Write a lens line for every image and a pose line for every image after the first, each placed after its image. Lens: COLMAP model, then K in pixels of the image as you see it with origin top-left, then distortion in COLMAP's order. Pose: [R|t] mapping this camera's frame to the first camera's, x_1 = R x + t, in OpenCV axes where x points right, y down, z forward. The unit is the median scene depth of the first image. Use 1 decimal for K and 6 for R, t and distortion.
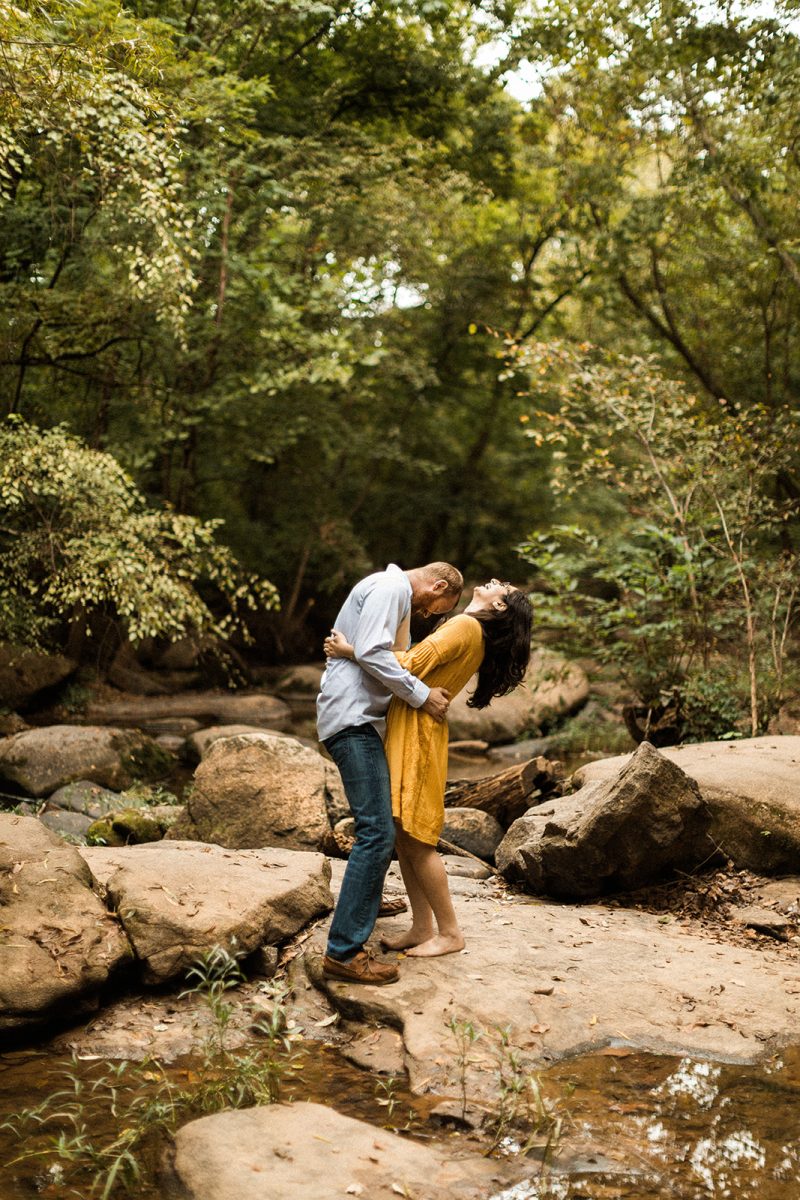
lens RADIAL K [[1650.4, 0, 399.6], [0, 1650.4, 603.2], [0, 0, 1]] dist [0.014725, 0.000000]
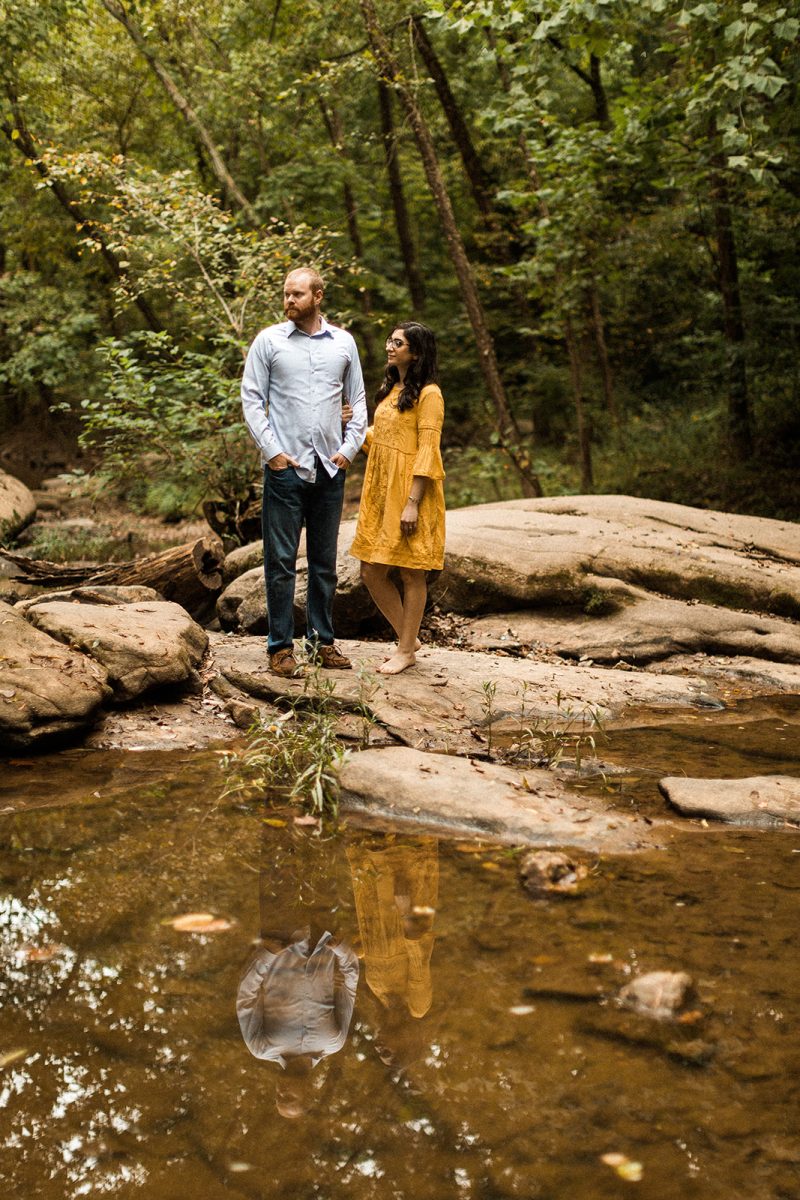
lens RADIAL K [[1650.4, 0, 401.1], [0, 1650.4, 597.9], [0, 0, 1]] dist [0.014725, 0.000000]
pose [[0.926946, -0.039530, 0.373107, -0.280041], [0.000914, 0.994669, 0.103114, 0.025753], [-0.375194, -0.095240, 0.922041, -0.104650]]
